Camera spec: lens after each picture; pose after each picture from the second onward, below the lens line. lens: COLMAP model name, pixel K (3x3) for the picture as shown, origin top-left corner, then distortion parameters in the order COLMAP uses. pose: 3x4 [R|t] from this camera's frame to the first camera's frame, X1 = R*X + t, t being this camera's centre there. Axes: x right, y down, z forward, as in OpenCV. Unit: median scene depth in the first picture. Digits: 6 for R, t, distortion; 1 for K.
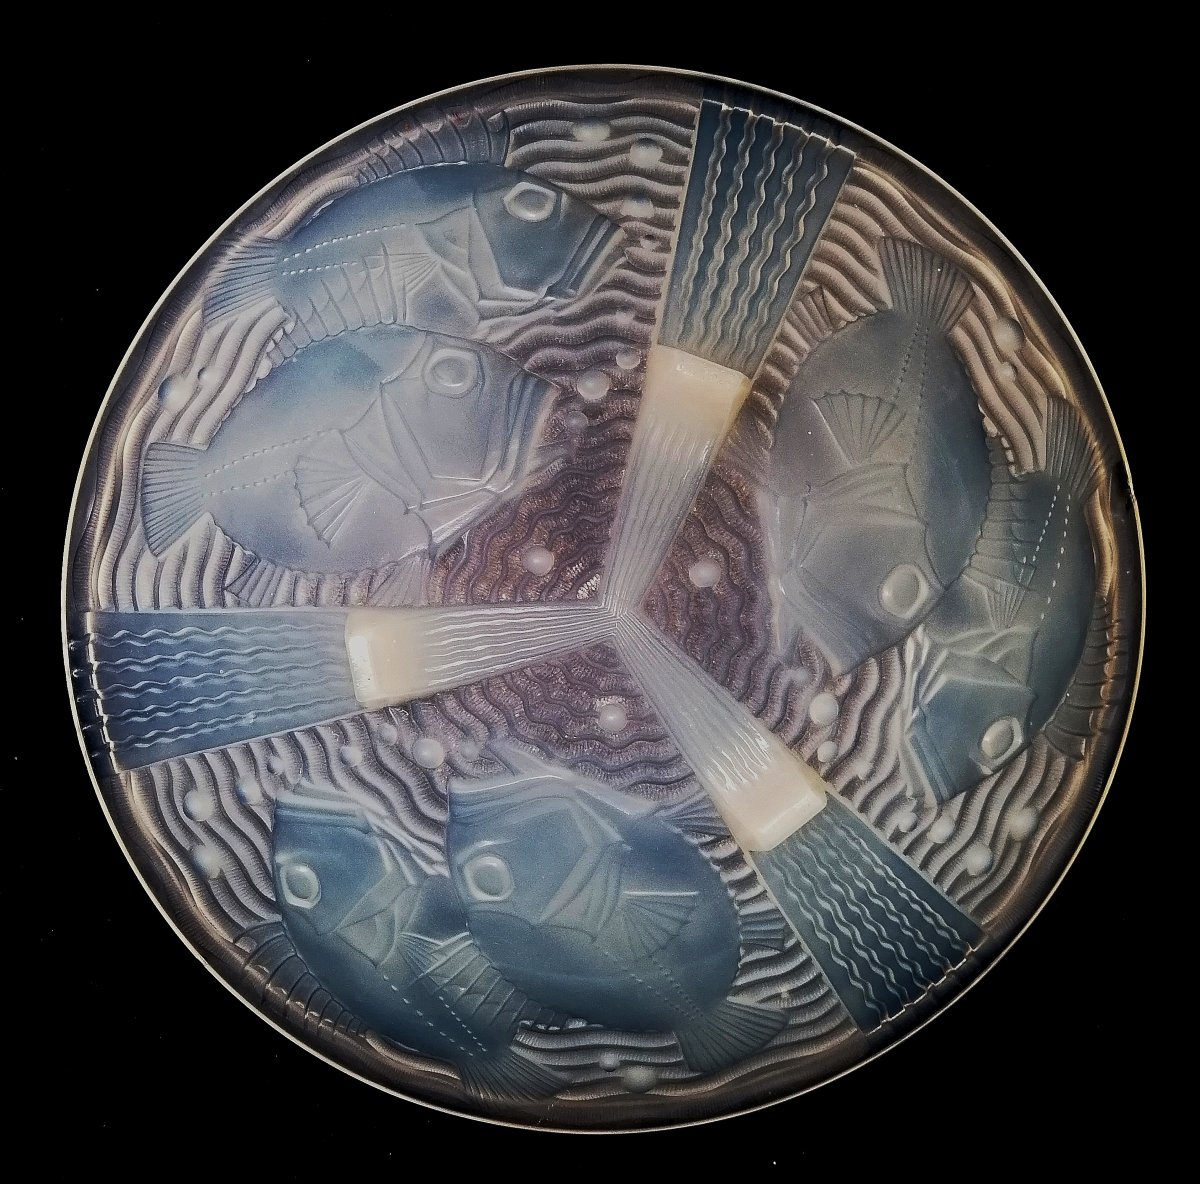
lens RADIAL K [[1030.9, 0, 593.7], [0, 1030.9, 587.0], [0, 0, 1]] dist [0.006332, -0.008828]
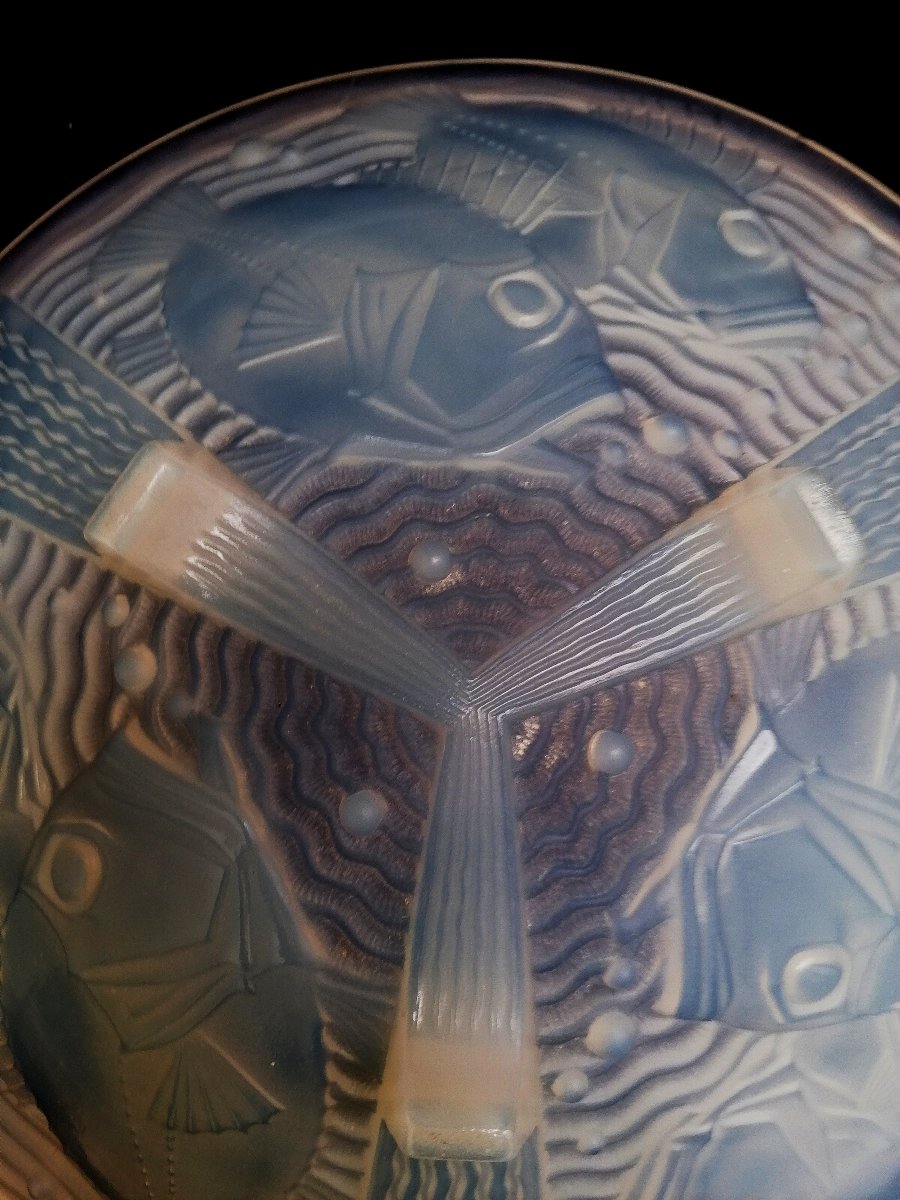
lens RADIAL K [[945.7, 0, 447.0], [0, 945.7, 591.7], [0, 0, 1]] dist [0.017043, 0.002057]
pose [[-0.952142, 0.303713, -0.034416, 0.034517], [-0.305649, -0.946888, 0.099907, 0.041518], [-0.002245, 0.105644, 0.994401, 0.372808]]
